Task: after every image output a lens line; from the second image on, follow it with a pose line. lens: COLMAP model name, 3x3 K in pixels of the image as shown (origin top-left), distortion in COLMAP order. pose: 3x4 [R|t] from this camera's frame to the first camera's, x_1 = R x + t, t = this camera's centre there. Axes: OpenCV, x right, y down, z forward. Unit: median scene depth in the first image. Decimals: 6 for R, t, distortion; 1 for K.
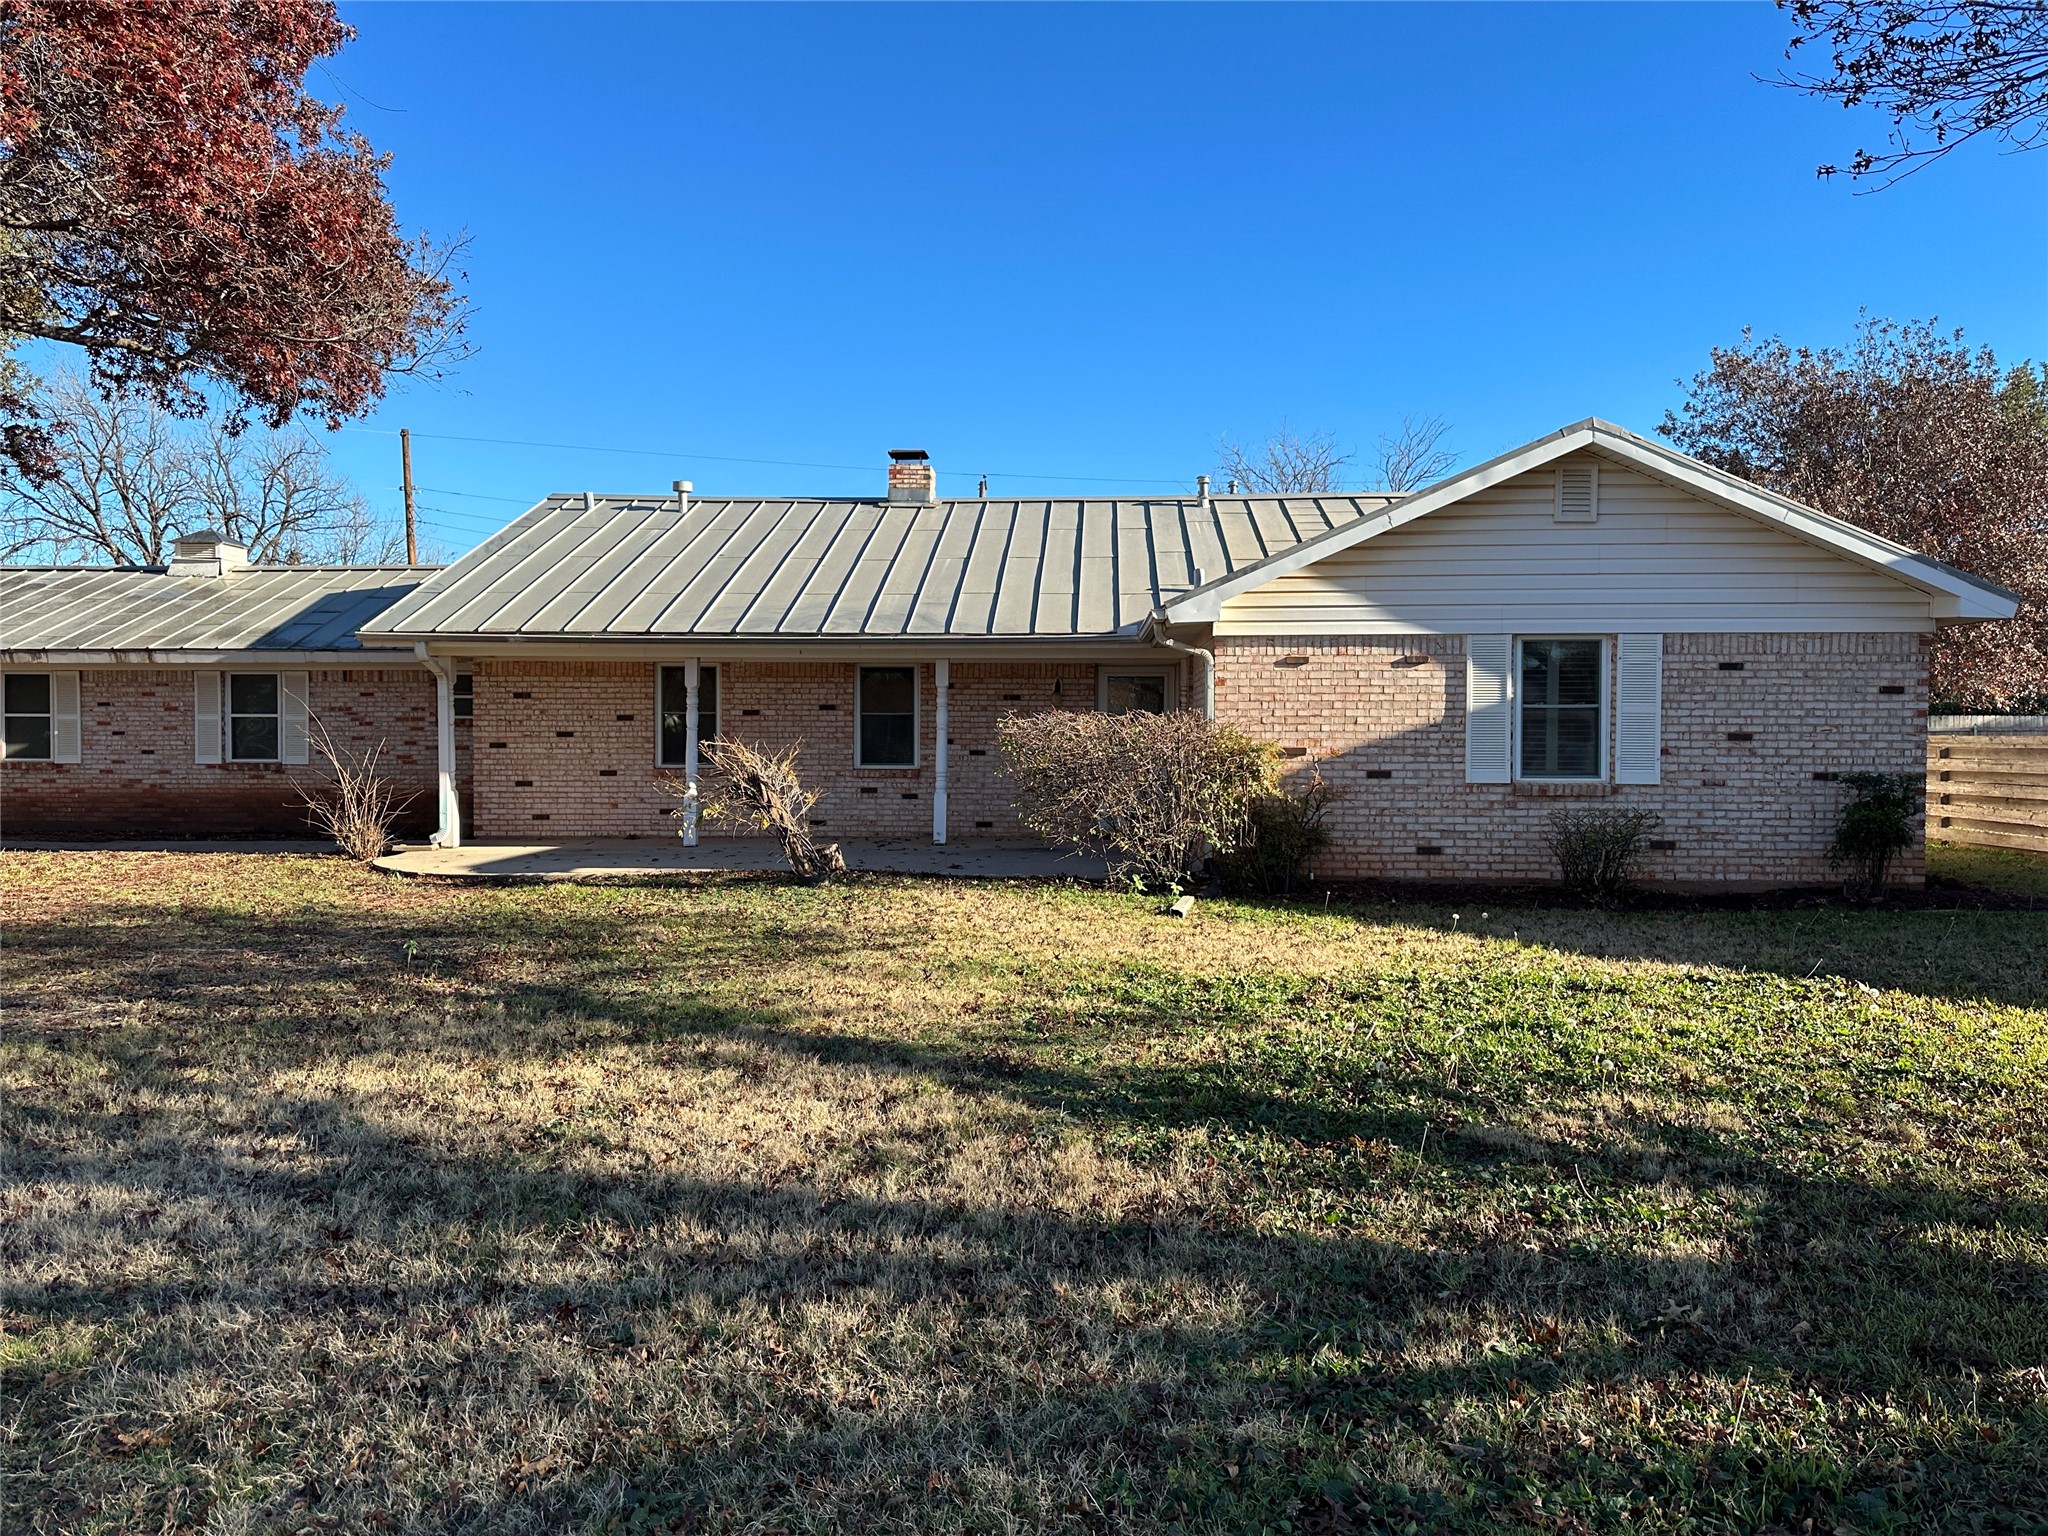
lens RADIAL K [[1427.7, 0, 1020.7], [0, 1427.7, 776.1], [0, 0, 1]] dist [0.168382, -0.255353]
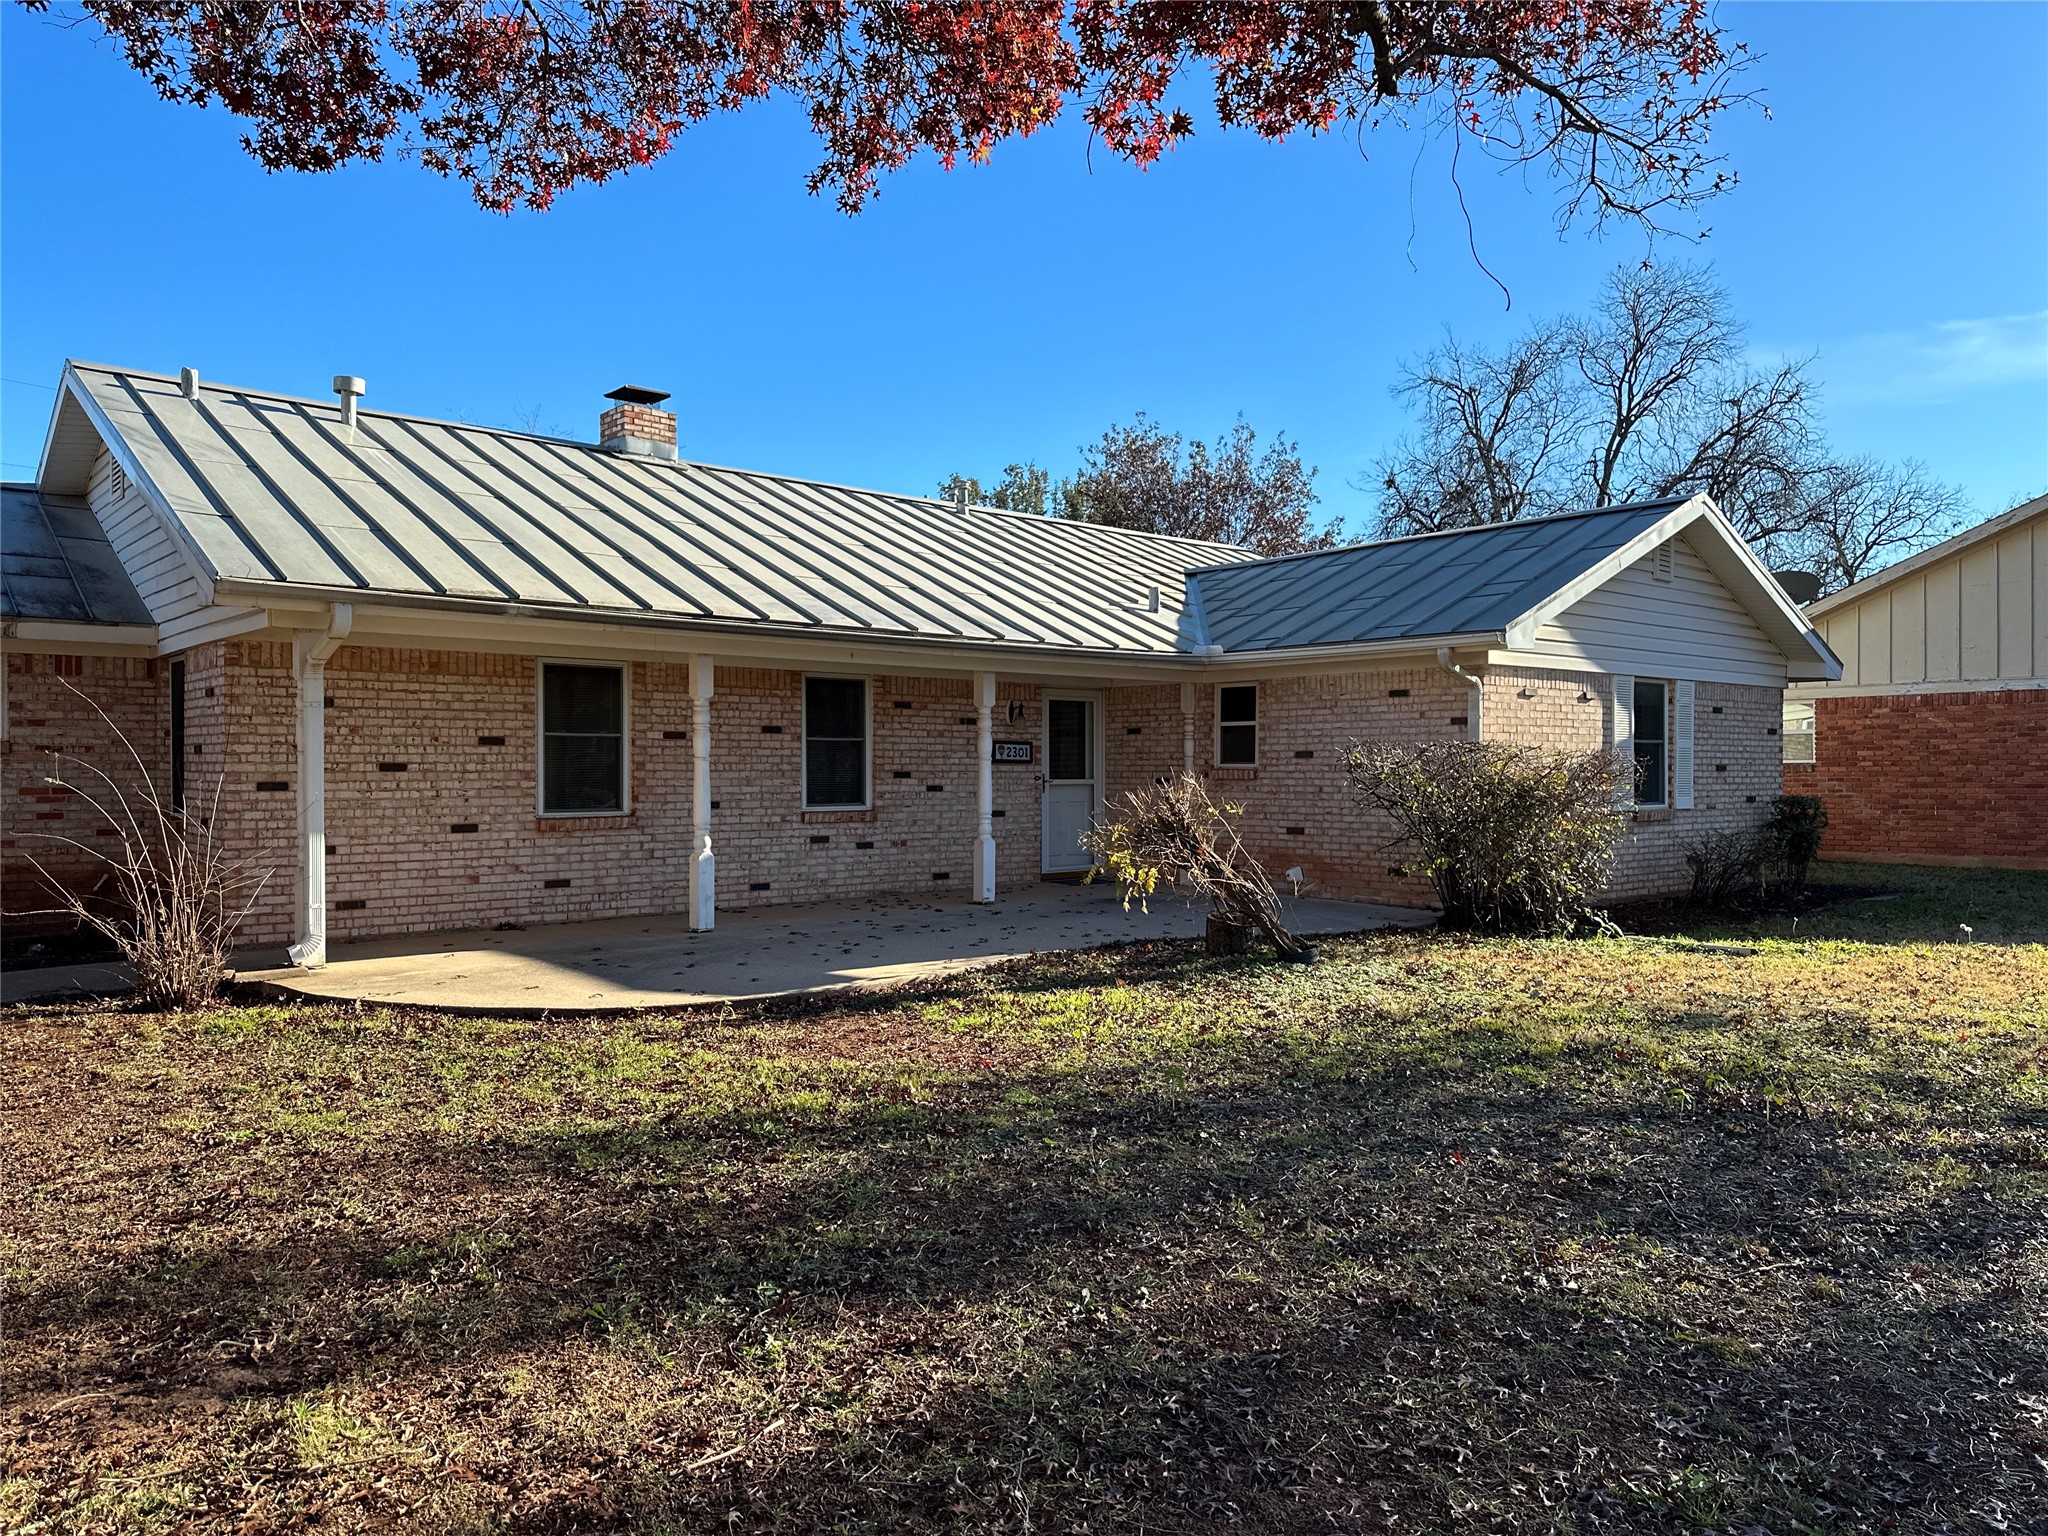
lens RADIAL K [[1427.7, 0, 1020.7], [0, 1427.7, 776.1], [0, 0, 1]] dist [0.168382, -0.255353]
pose [[0.720471, -0.006526, 0.693454, -0.559443], [0.020300, 0.999726, -0.011682, -0.012775], [-0.693188, 0.022494, 0.720406, 0.380114]]
